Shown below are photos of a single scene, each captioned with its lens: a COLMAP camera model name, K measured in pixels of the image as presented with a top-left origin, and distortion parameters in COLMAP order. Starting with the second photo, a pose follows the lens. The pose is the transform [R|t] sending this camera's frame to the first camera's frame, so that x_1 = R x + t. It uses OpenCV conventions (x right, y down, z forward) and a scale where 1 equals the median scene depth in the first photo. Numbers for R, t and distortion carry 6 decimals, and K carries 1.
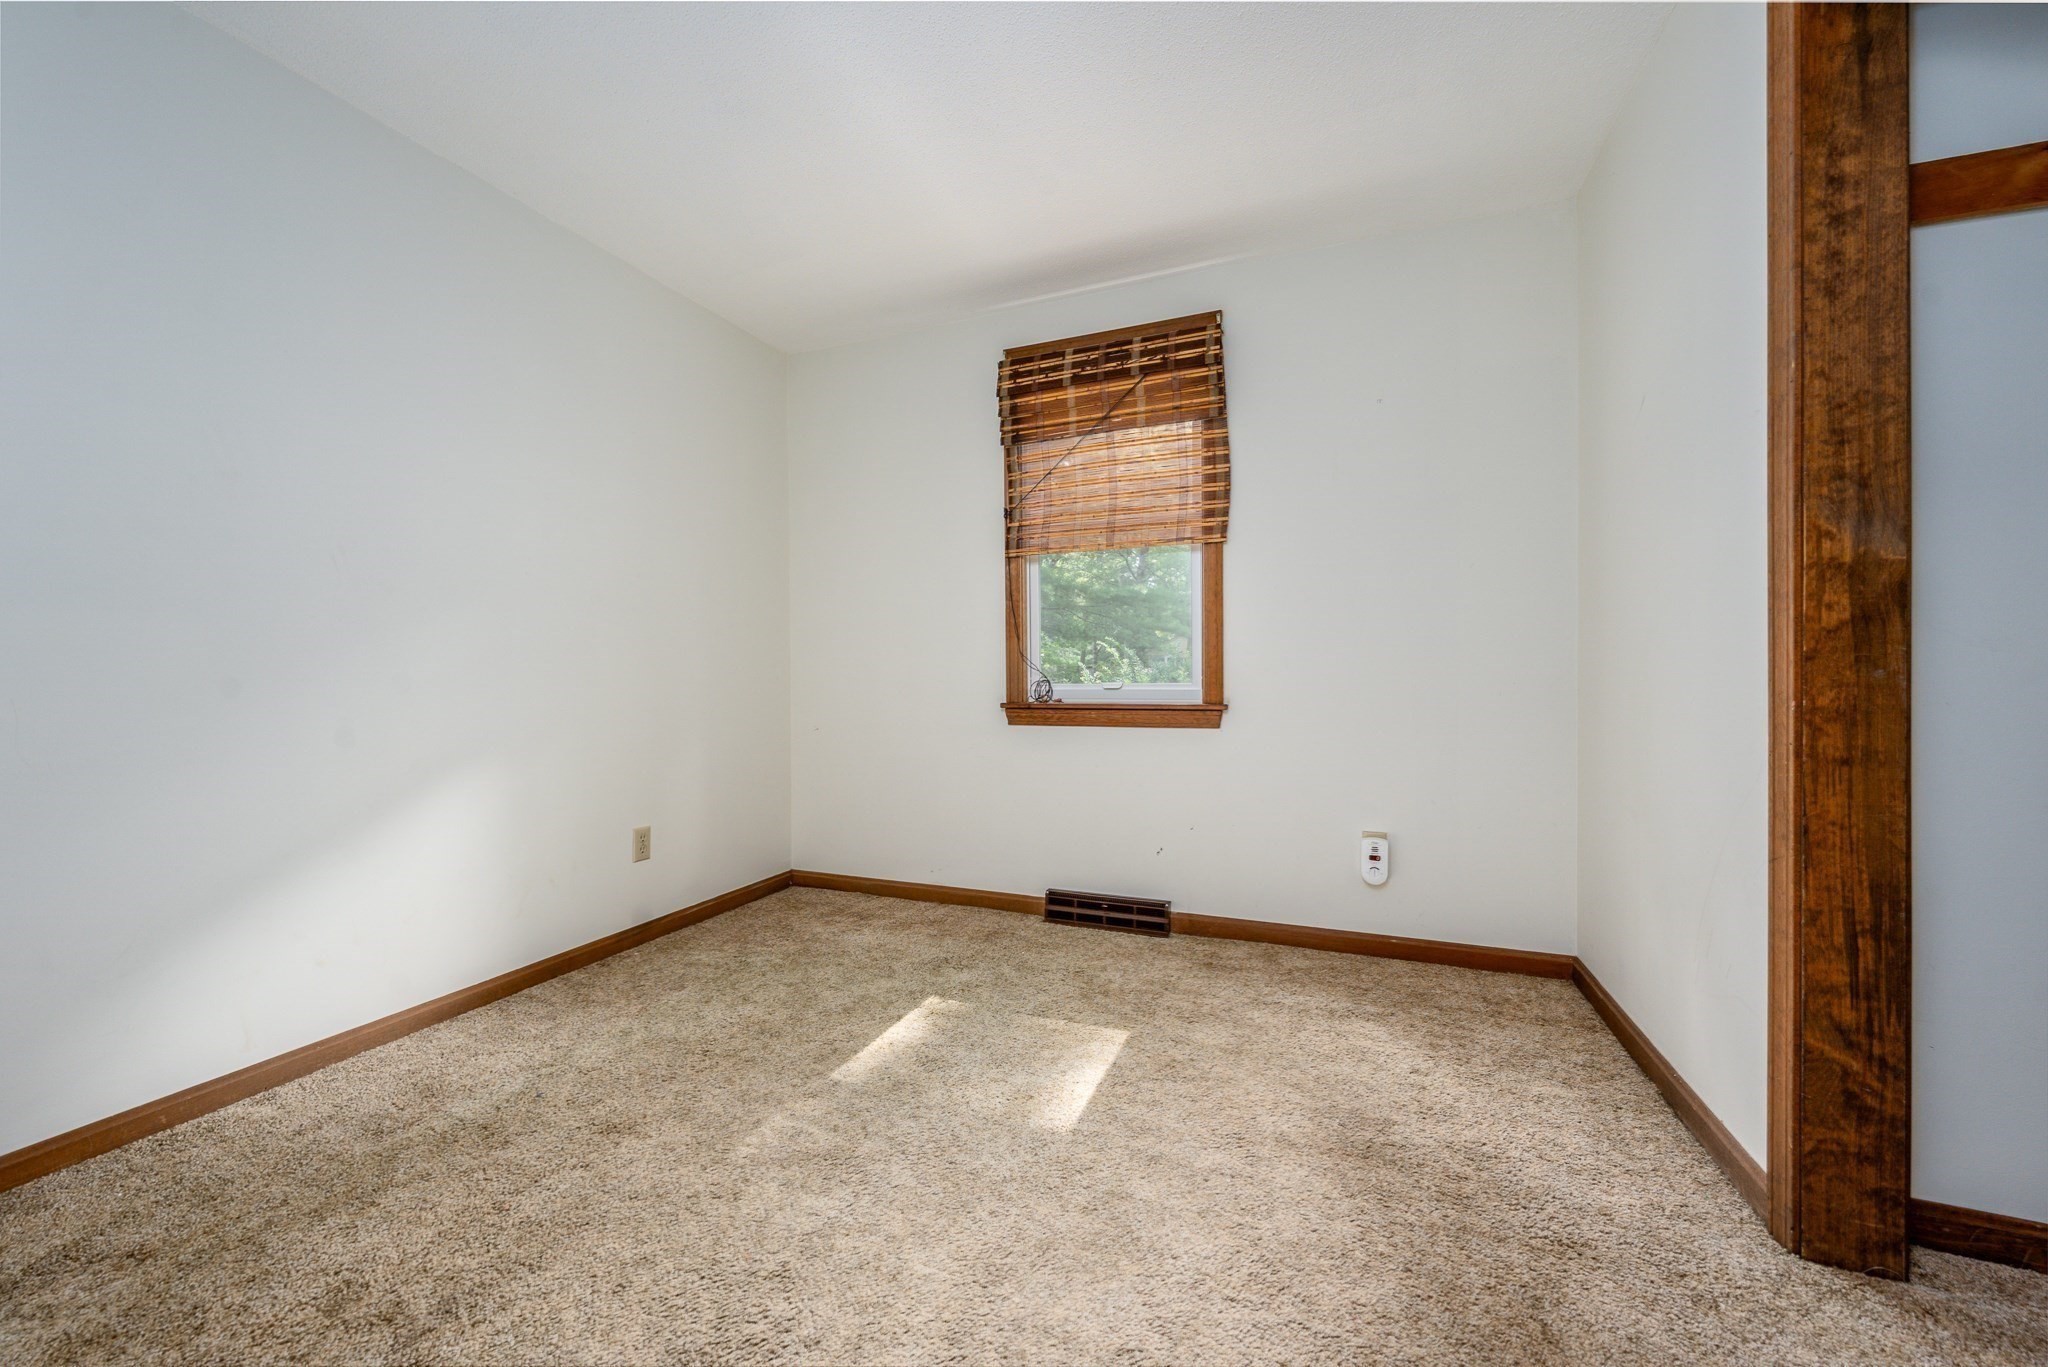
lens RADIAL K [[768.1, 0, 1028.3], [0, 768.1, 674.9], [0, 0, 1]] dist [0.000259, -0.000196]
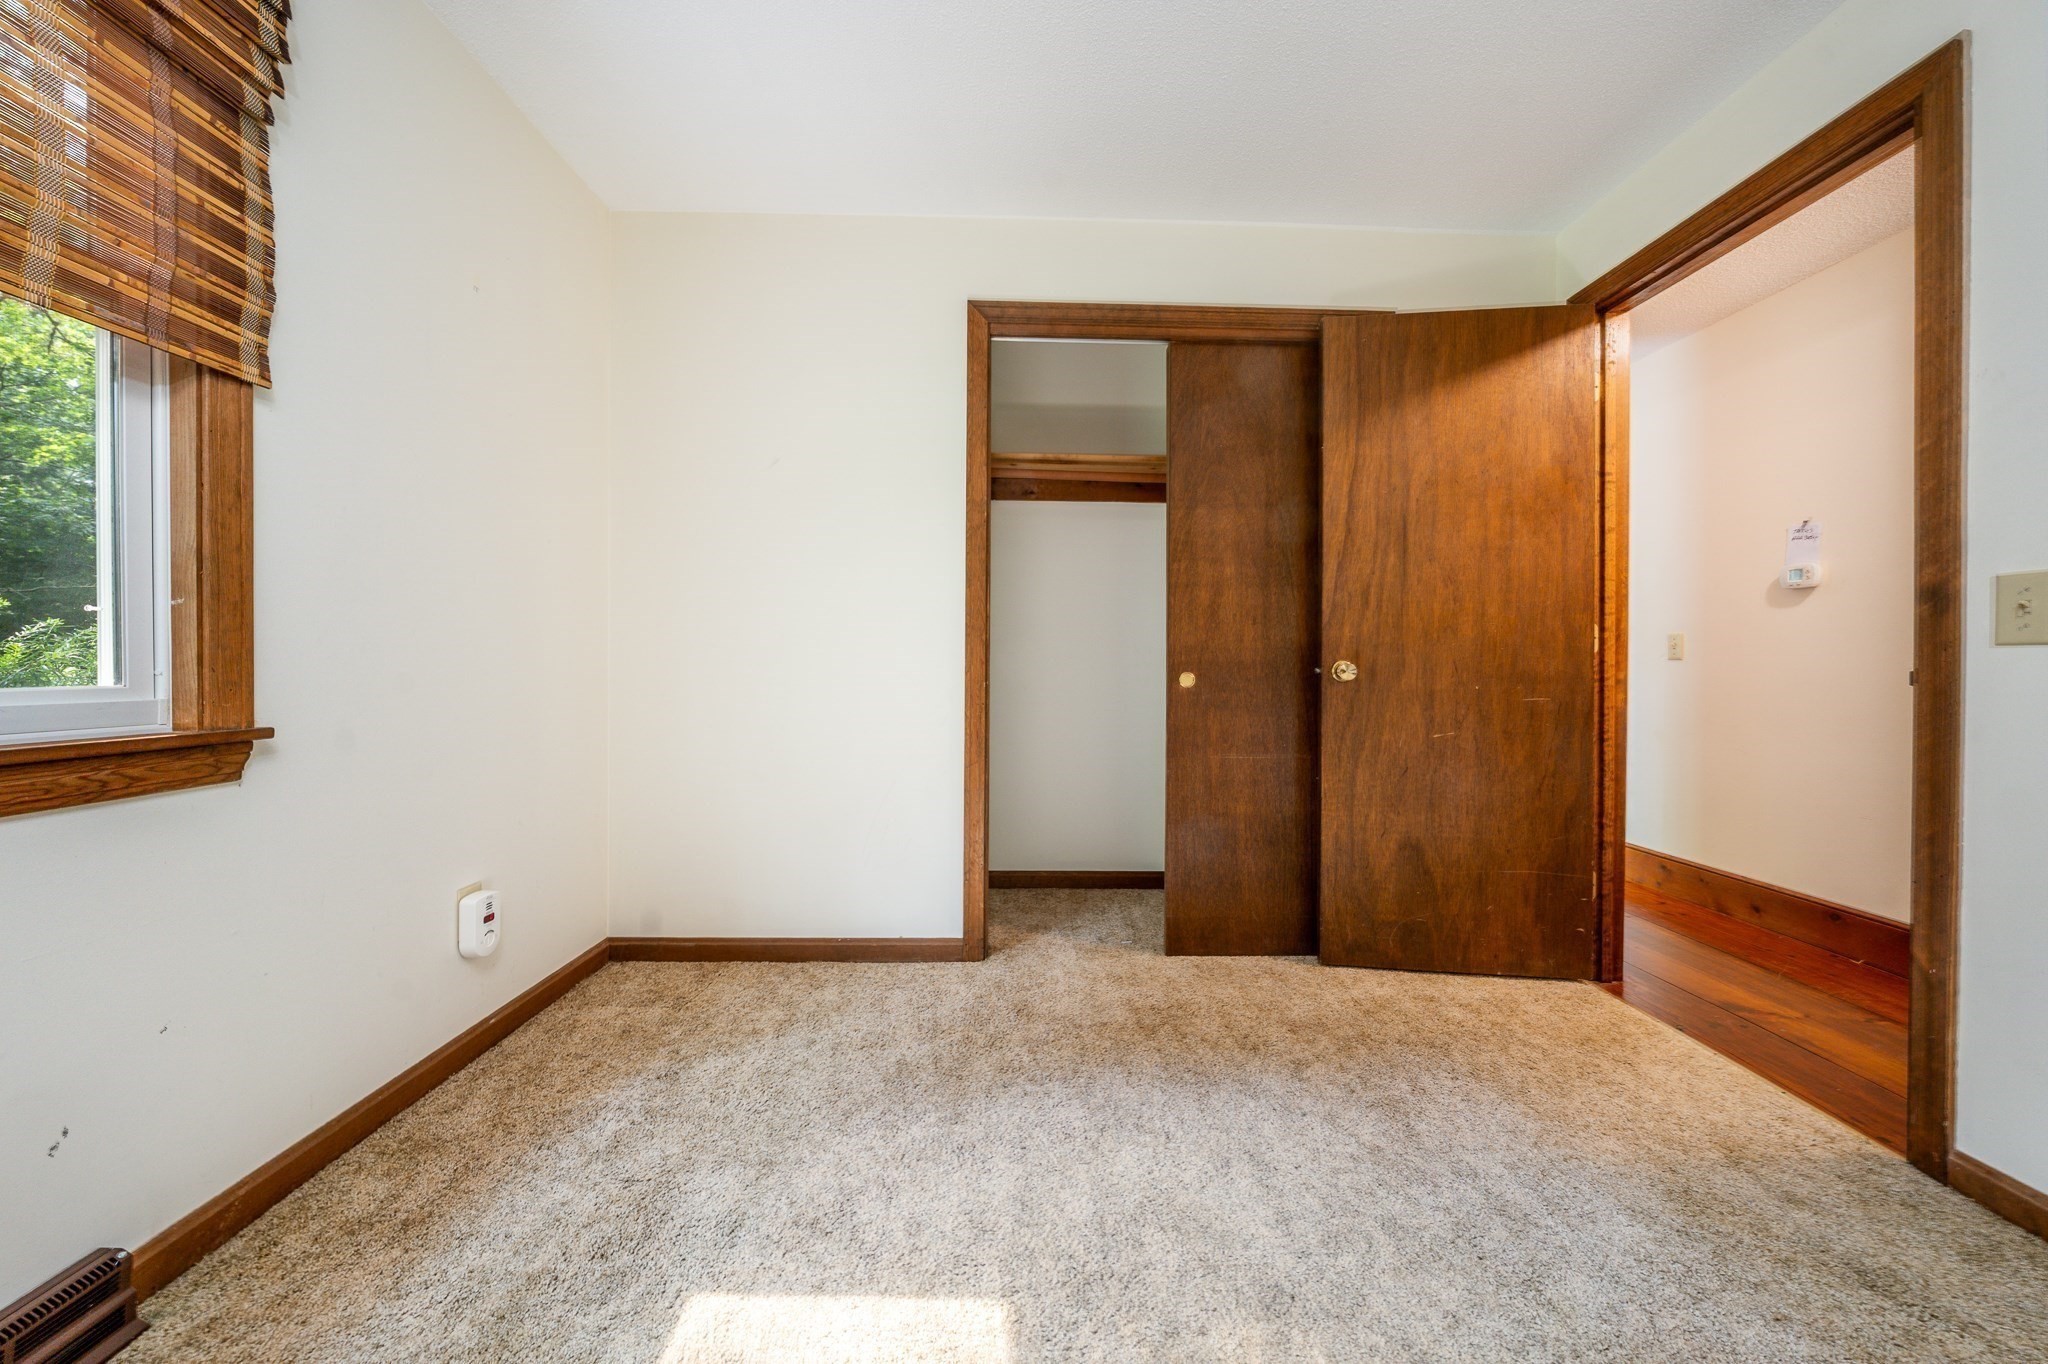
lens RADIAL K [[734.3, 0, 993.4], [0, 734.3, 665.8], [0, 0, 1]] dist [-0.001445, -0.000167]
pose [[-0.379728, -0.001212, 0.925098, -0.373874], [-0.005747, 0.999983, -0.001049, -0.002481], [-0.925080, -0.005715, -0.379728, 0.826089]]
